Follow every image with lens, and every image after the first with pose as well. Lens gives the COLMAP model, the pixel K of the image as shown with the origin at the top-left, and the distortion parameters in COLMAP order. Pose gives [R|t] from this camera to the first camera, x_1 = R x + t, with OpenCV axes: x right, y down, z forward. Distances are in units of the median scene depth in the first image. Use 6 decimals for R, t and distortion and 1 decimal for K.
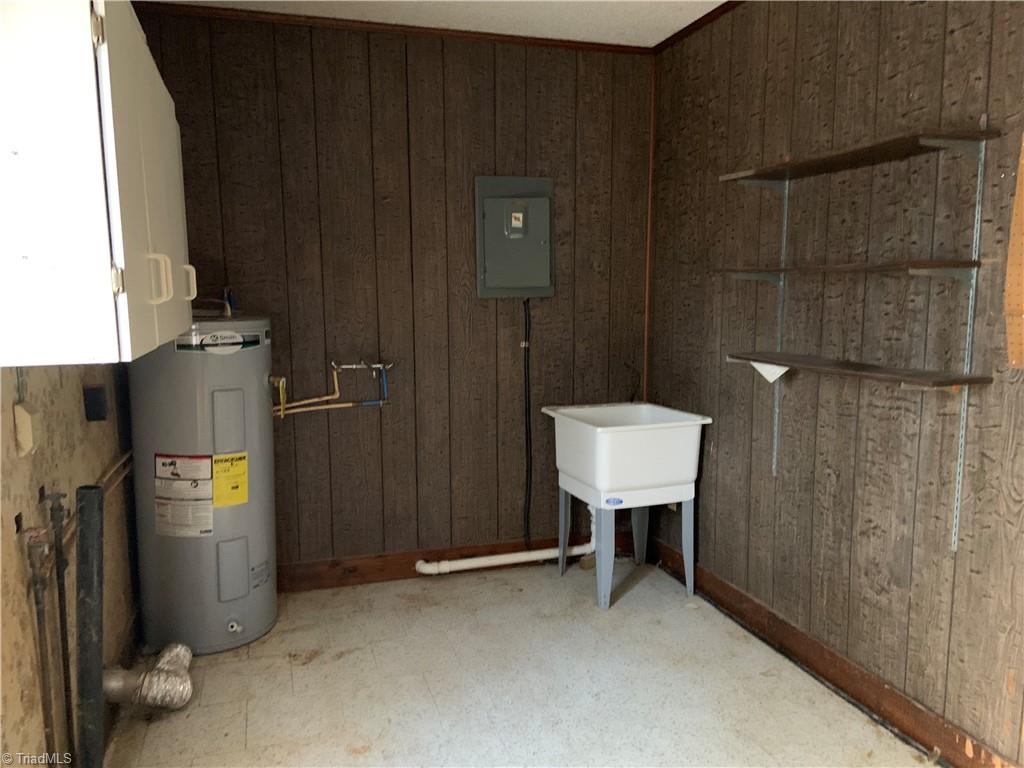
lens RADIAL K [[764.1, 0, 499.8], [0, 764.1, 386.5], [0, 0, 1]] dist [0.105916, -0.132204]
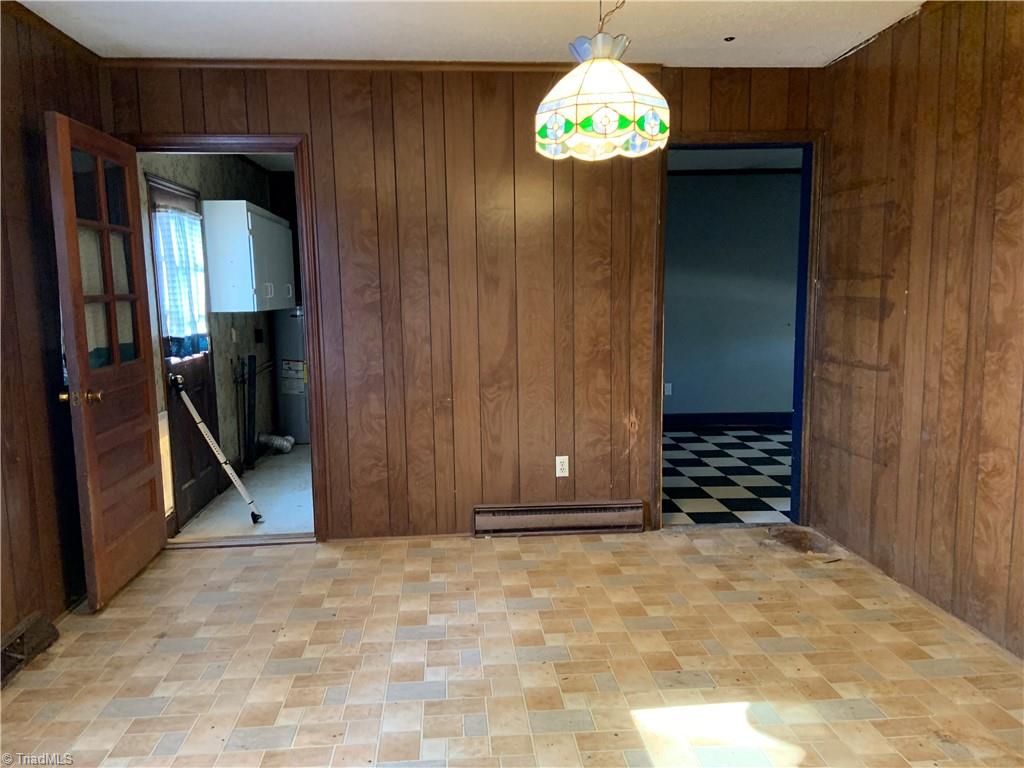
lens RADIAL K [[764.1, 0, 499.8], [0, 764.1, 386.5], [0, 0, 1]] dist [0.105916, -0.132204]
pose [[0.974572, 0.024436, -0.222737, 0.900310], [-0.023969, 0.999701, 0.004797, 0.167837], [0.222787, 0.000664, 0.974867, -1.427056]]
